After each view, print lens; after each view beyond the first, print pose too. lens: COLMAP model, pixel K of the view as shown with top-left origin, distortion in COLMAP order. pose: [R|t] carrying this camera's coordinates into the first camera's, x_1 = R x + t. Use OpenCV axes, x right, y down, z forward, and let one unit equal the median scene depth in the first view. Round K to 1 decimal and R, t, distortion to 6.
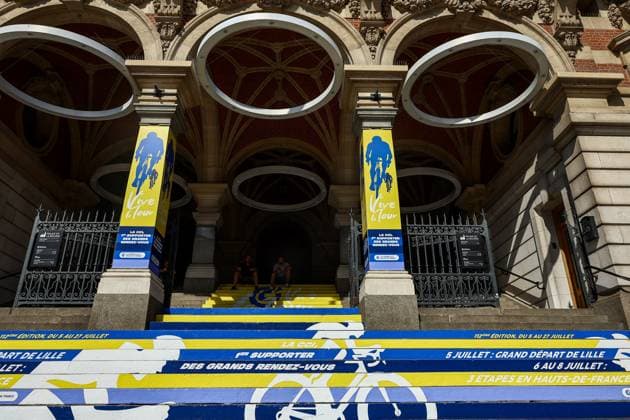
lens RADIAL K [[442.0, 0, 318.9], [0, 442.0, 216.1], [0, 0, 1]] dist [0.007709, -0.001874]
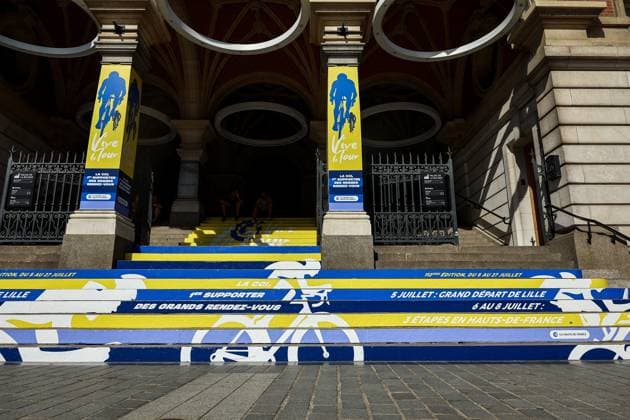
lens RADIAL K [[418.3, 0, 315.0], [0, 418.3, 210.0], [0, 0, 1]] dist [0.004775, -0.001052]
pose [[0.999722, -0.001729, -0.023506, 0.097943], [0.005361, 0.987845, 0.155350, -0.028336], [0.022952, -0.155433, 0.987580, 0.039628]]
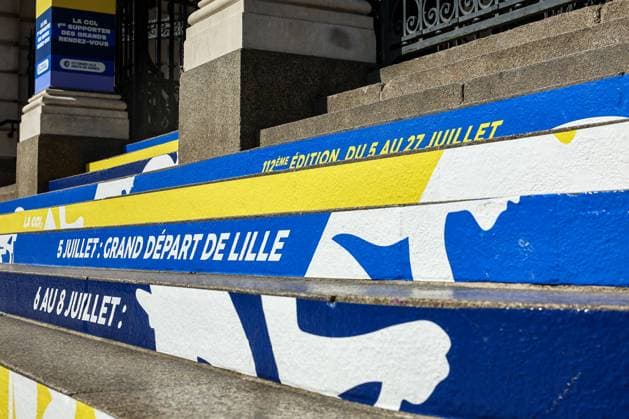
lens RADIAL K [[960.1, 0, 314.5], [0, 960.1, 209.5], [0, 0, 1]] dist [0.002717, -0.018889]
pose [[0.452922, -0.030607, -0.891025, 0.760022], [0.347366, 0.926491, 0.144746, 0.185444], [0.821096, -0.375071, 0.430260, 0.640563]]
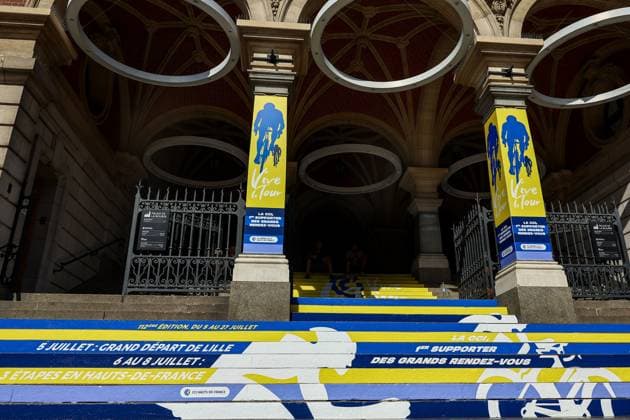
lens RADIAL K [[482.0, 0, 334.9], [0, 482.0, 221.8], [0, 0, 1]] dist [0.002569, -0.003517]
pose [[0.997983, 0.020226, 0.060174, -0.311311], [-0.023054, 0.998644, 0.046670, 0.002445], [-0.059149, -0.047963, 0.997096, 0.006960]]
